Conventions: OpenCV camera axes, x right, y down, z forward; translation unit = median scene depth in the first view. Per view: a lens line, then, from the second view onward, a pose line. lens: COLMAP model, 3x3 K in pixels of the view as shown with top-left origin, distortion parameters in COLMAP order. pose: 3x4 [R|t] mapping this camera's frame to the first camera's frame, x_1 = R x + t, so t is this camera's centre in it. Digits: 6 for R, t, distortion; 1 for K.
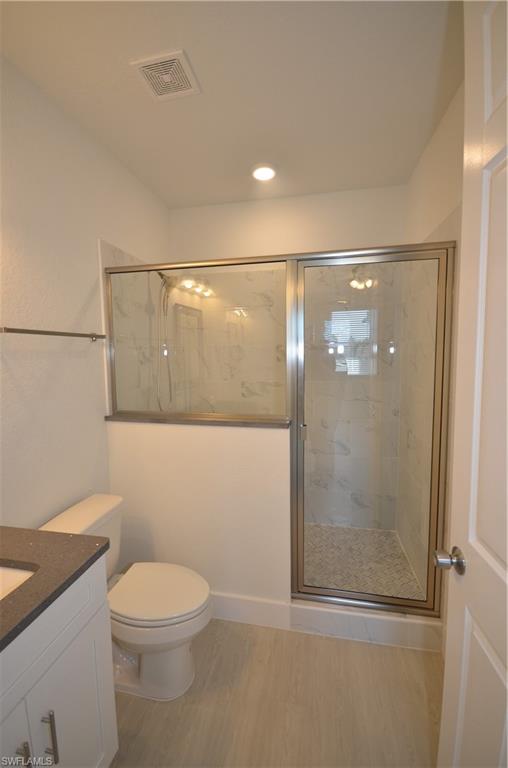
lens RADIAL K [[335.3, 0, 254.2], [0, 335.3, 386.8], [0, 0, 1]] dist [0.004032, -0.009823]
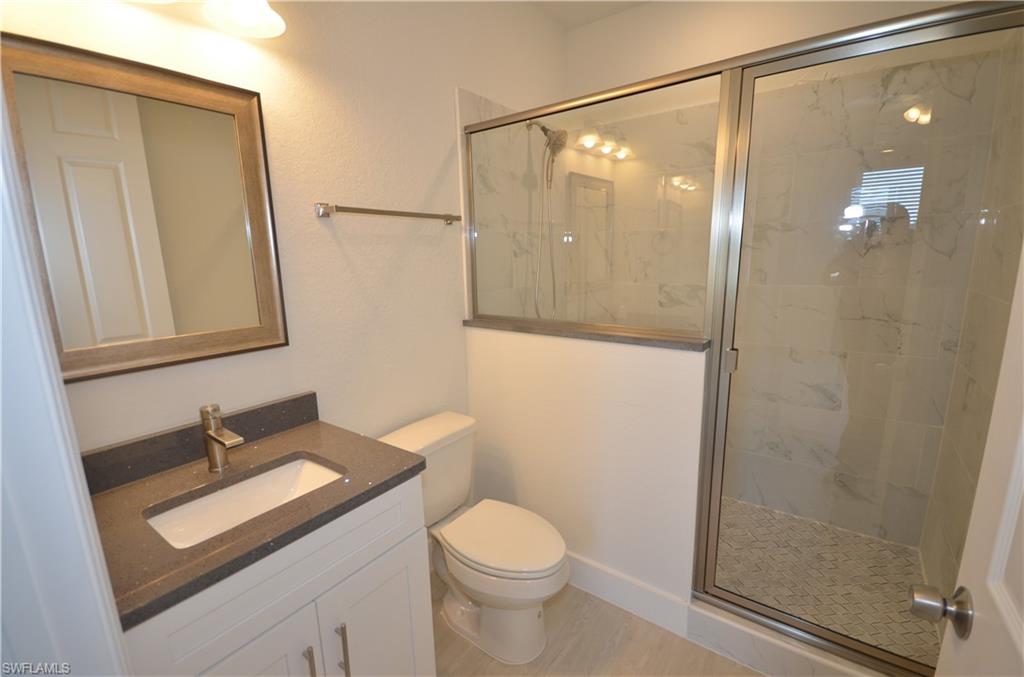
lens RADIAL K [[447.1, 0, 510.9], [0, 447.1, 355.7], [0, 0, 1]] dist [0.004032, -0.009823]
pose [[0.906073, 0.080134, -0.415463, 0.112398], [-0.028624, 0.991262, 0.128768, 0.029313], [0.422151, -0.104781, 0.900449, 0.065302]]
